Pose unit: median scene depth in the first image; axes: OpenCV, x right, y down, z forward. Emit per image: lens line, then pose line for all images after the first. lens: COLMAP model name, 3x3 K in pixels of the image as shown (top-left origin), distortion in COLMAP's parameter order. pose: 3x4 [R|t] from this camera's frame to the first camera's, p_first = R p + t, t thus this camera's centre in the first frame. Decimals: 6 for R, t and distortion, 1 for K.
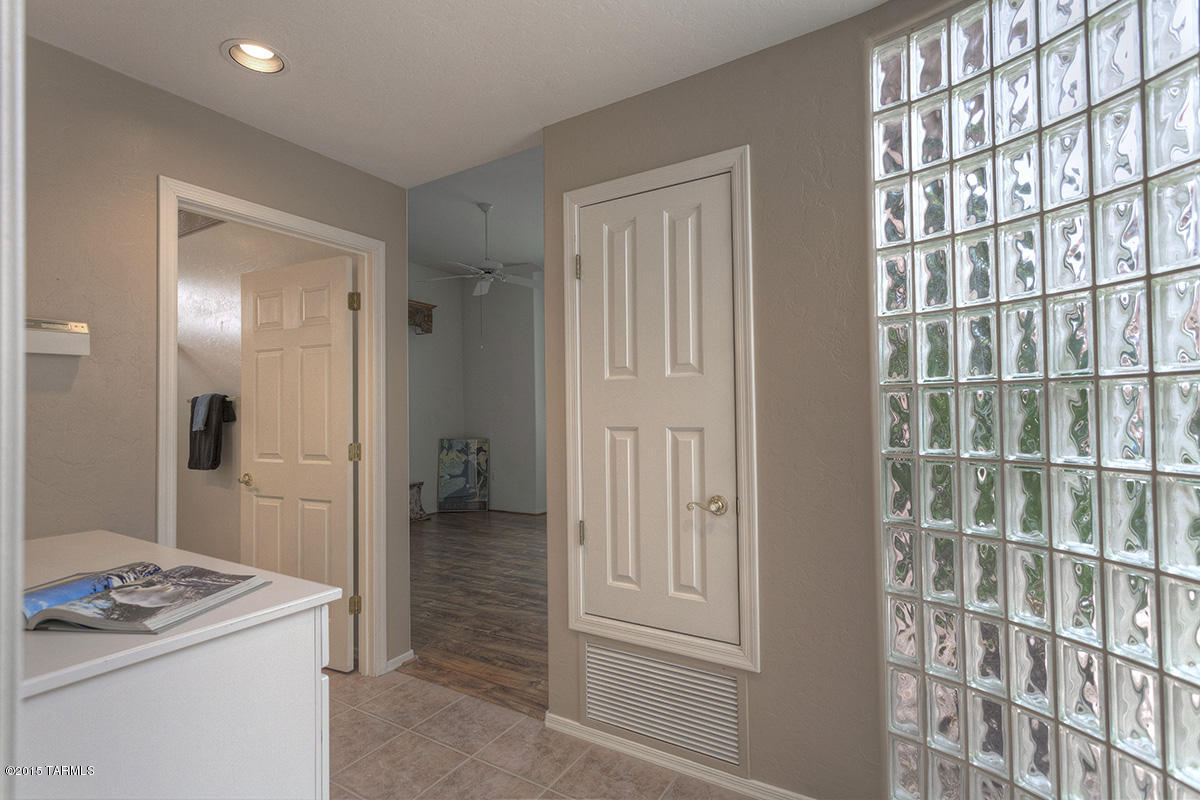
lens RADIAL K [[567.1, 0, 596.3], [0, 567.1, 399.7], [0, 0, 1]] dist [0.005347, 0.001279]
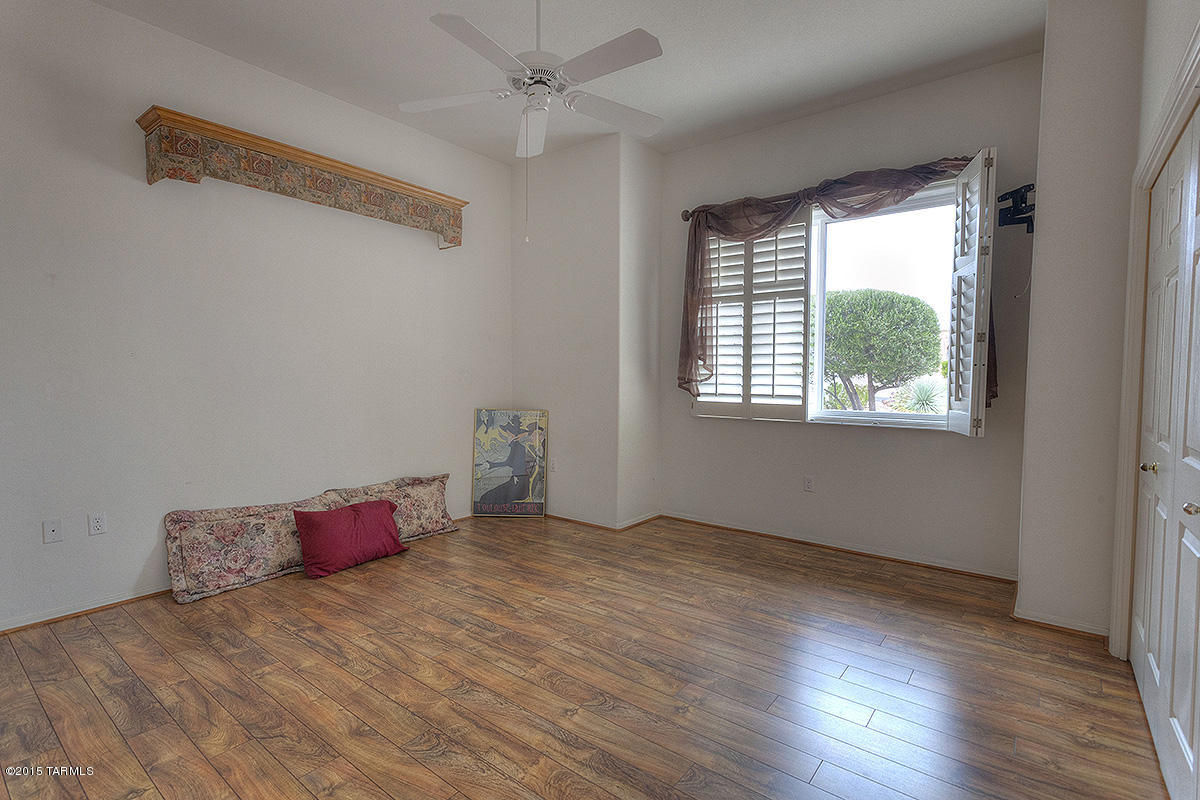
lens RADIAL K [[567.1, 0, 596.3], [0, 567.1, 399.7], [0, 0, 1]] dist [0.005347, 0.001279]
pose [[0.992762, 0.028490, -0.116668, -0.056093], [-0.020639, 0.997475, 0.067952, 0.009368], [0.118310, -0.065052, 0.990844, 0.355388]]
